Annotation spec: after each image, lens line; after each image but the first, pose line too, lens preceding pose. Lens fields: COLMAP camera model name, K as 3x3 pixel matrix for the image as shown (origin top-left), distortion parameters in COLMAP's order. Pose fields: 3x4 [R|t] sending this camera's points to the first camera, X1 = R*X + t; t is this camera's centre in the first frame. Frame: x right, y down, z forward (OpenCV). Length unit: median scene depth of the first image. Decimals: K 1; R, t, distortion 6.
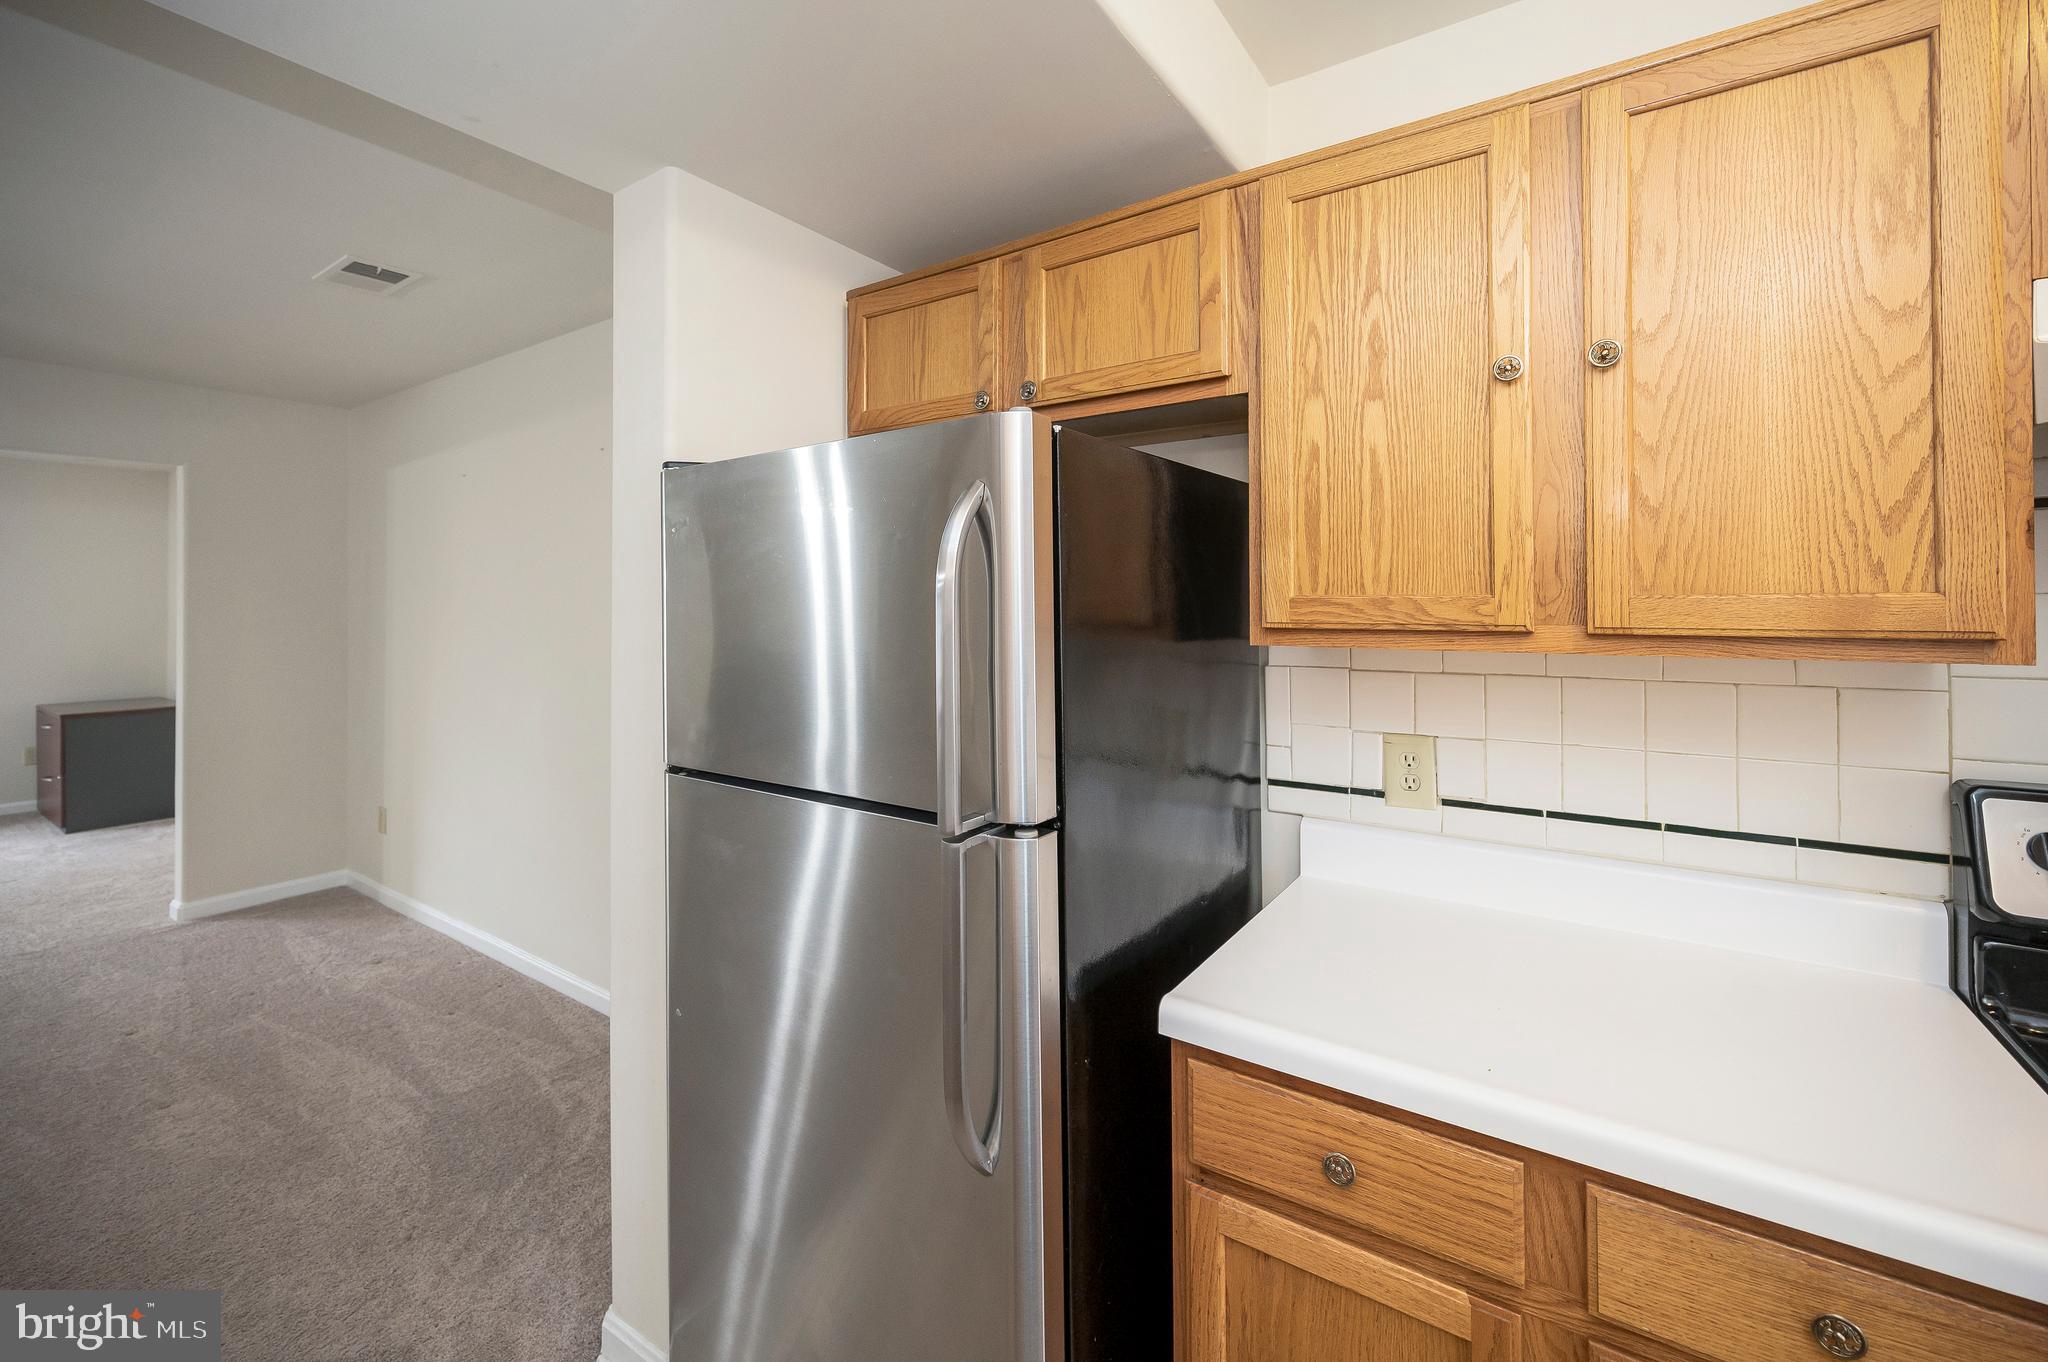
lens RADIAL K [[836.7, 0, 1008.8], [0, 836.7, 597.5], [0, 0, 1]] dist [-0.005455, 0.001864]
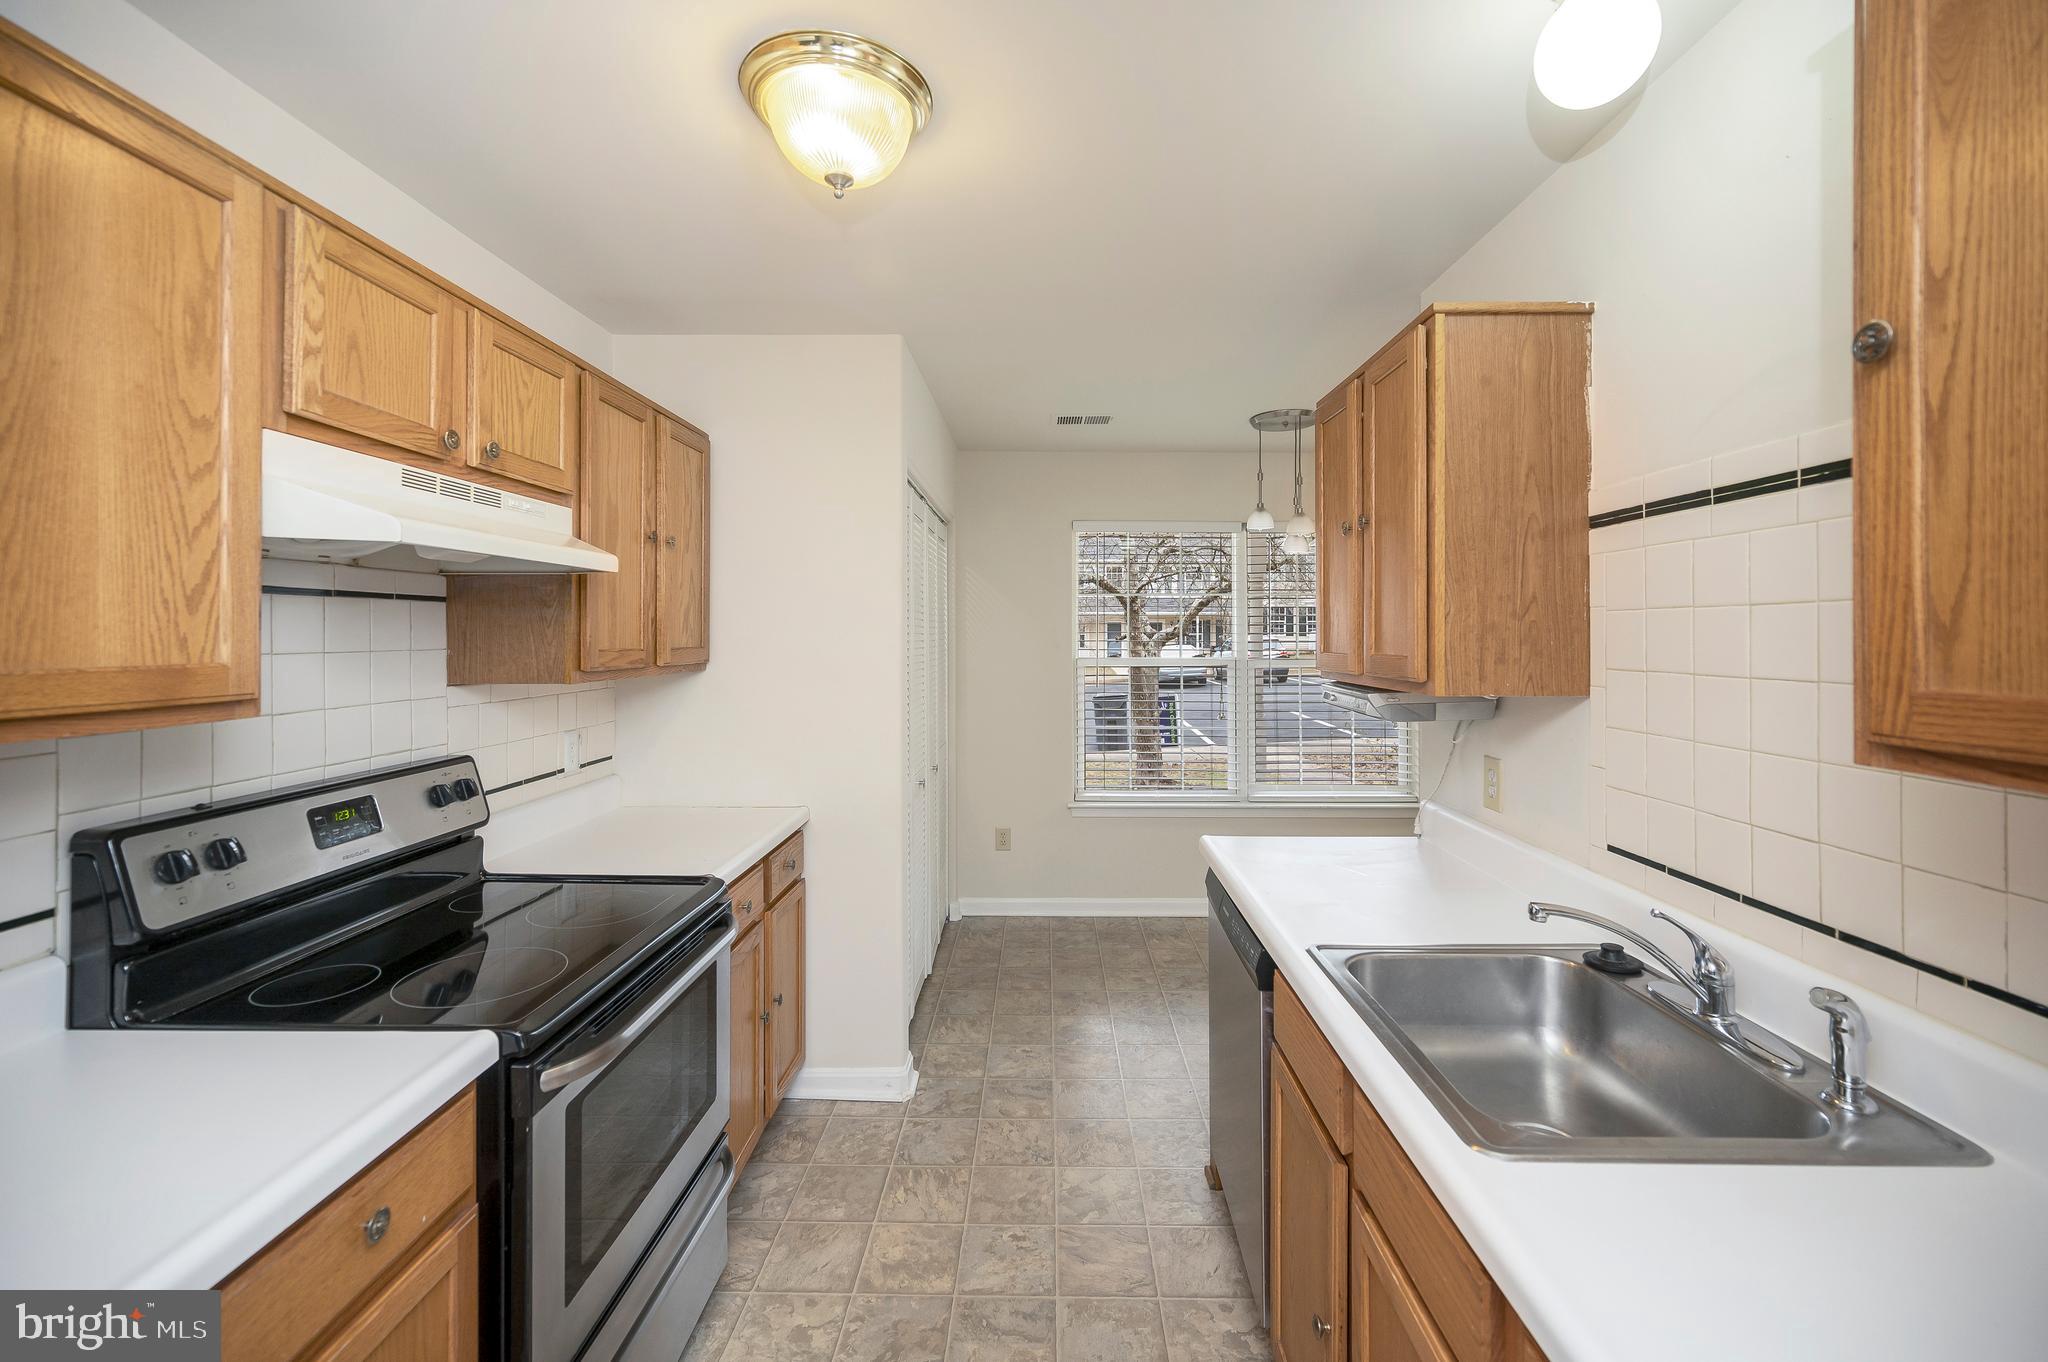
lens RADIAL K [[836.7, 0, 1047.5], [0, 836.7, 632.1], [0, 0, 1]] dist [-0.005455, 0.001864]
pose [[-0.560188, 0.004727, 0.828352, -0.273880], [-0.005368, 0.999942, -0.009336, -0.022426], [-0.828348, -0.009677, -0.560130, 0.332362]]
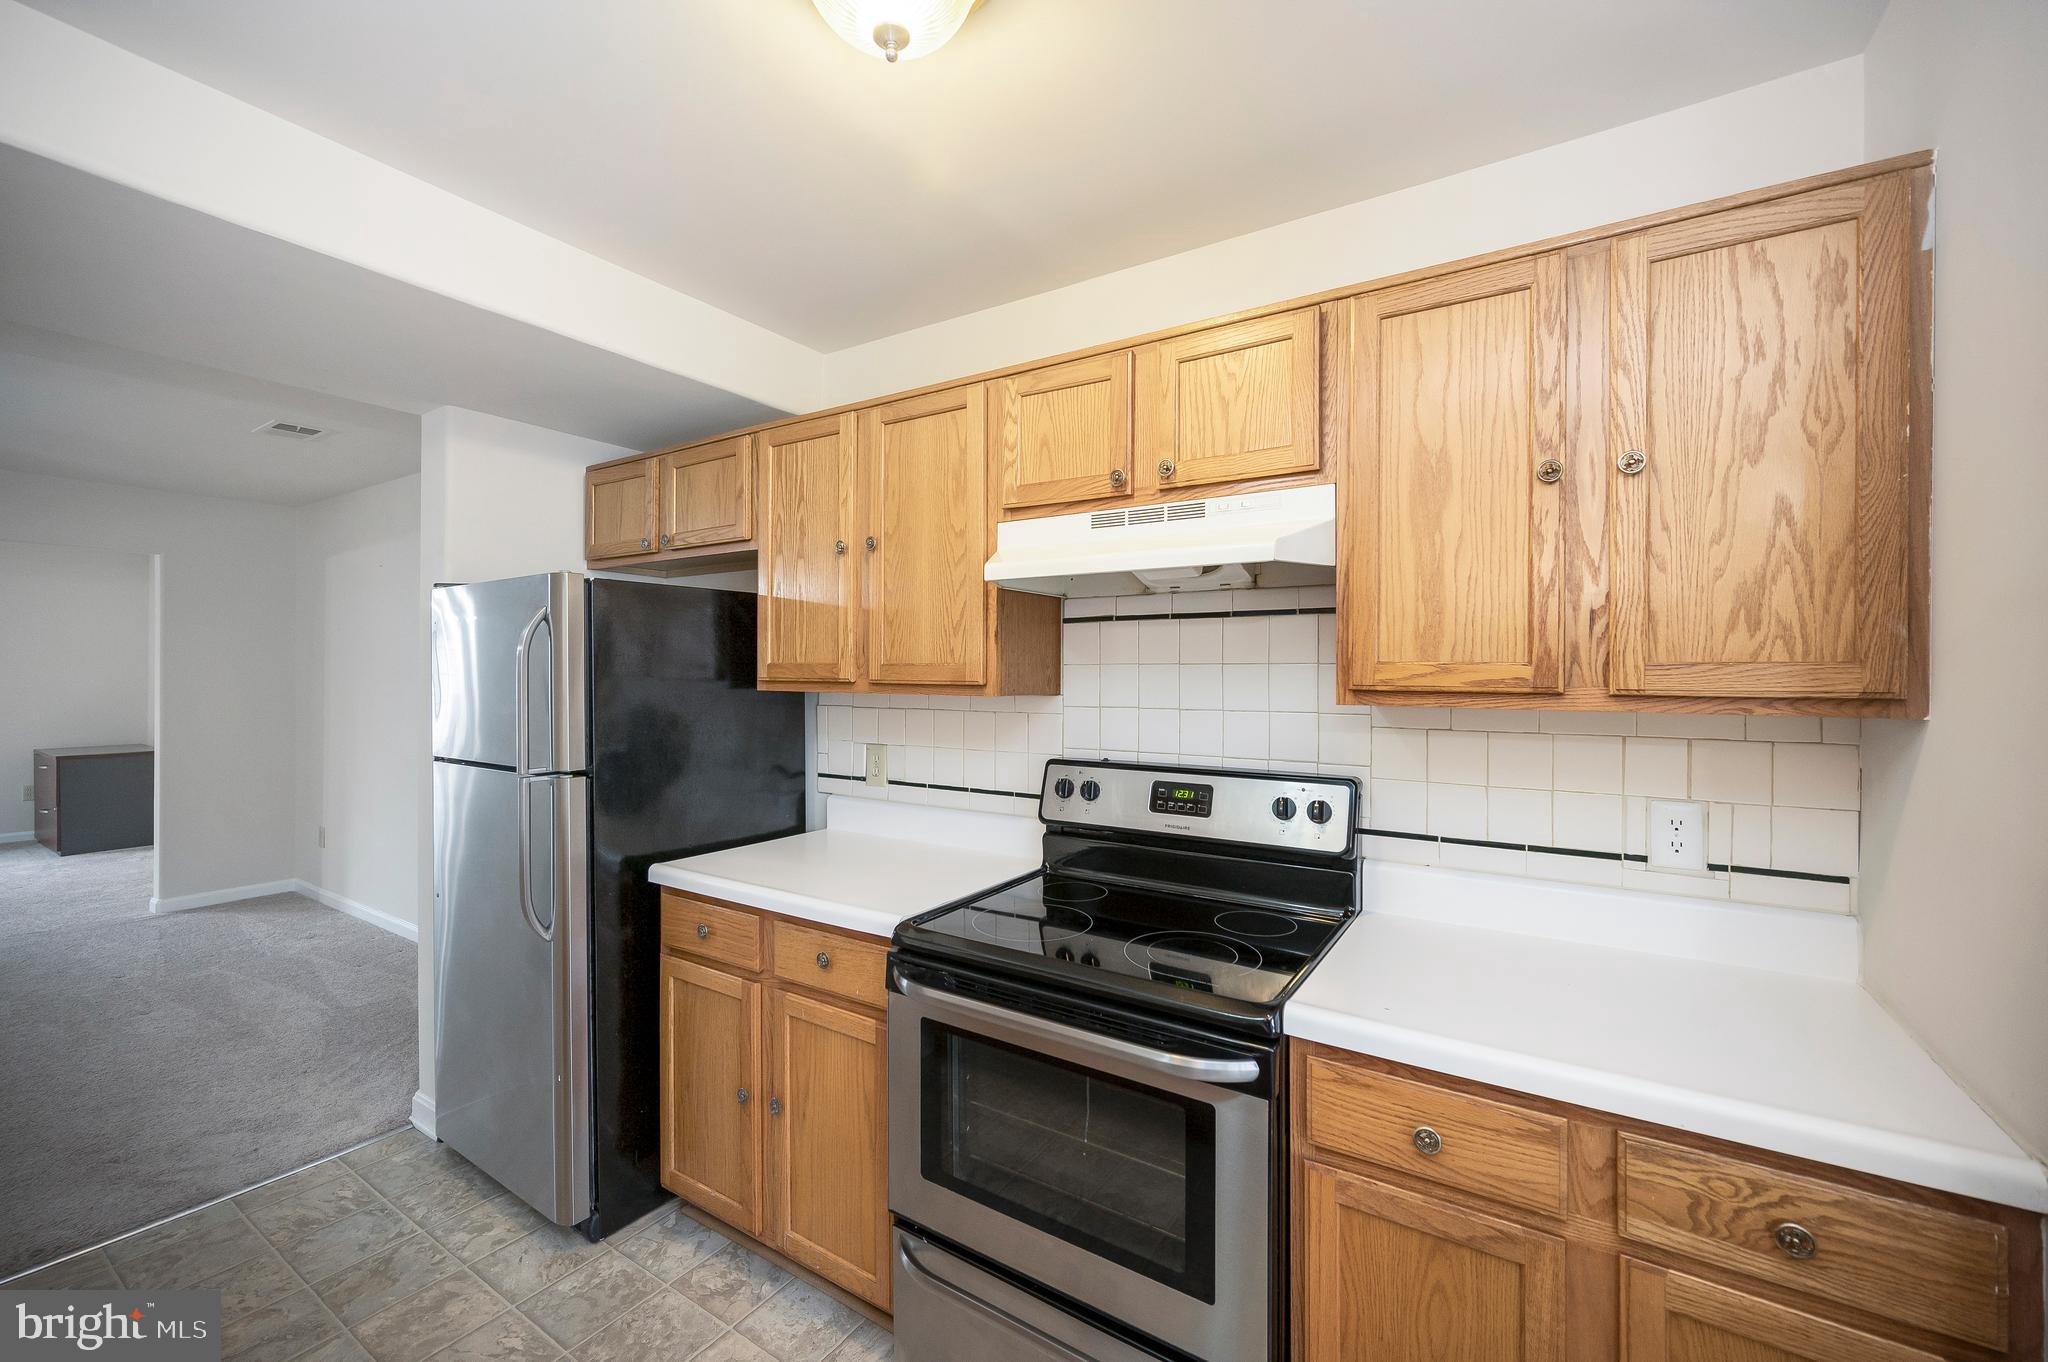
lens RADIAL K [[836.7, 0, 1020.7], [0, 836.7, 674.1], [0, 0, 1]] dist [-0.005455, 0.001864]
pose [[0.999804, 0.008849, 0.017687, 0.598367], [-0.009019, 0.999914, 0.009544, 0.000562], [-0.017601, -0.009702, 0.999798, -0.587368]]
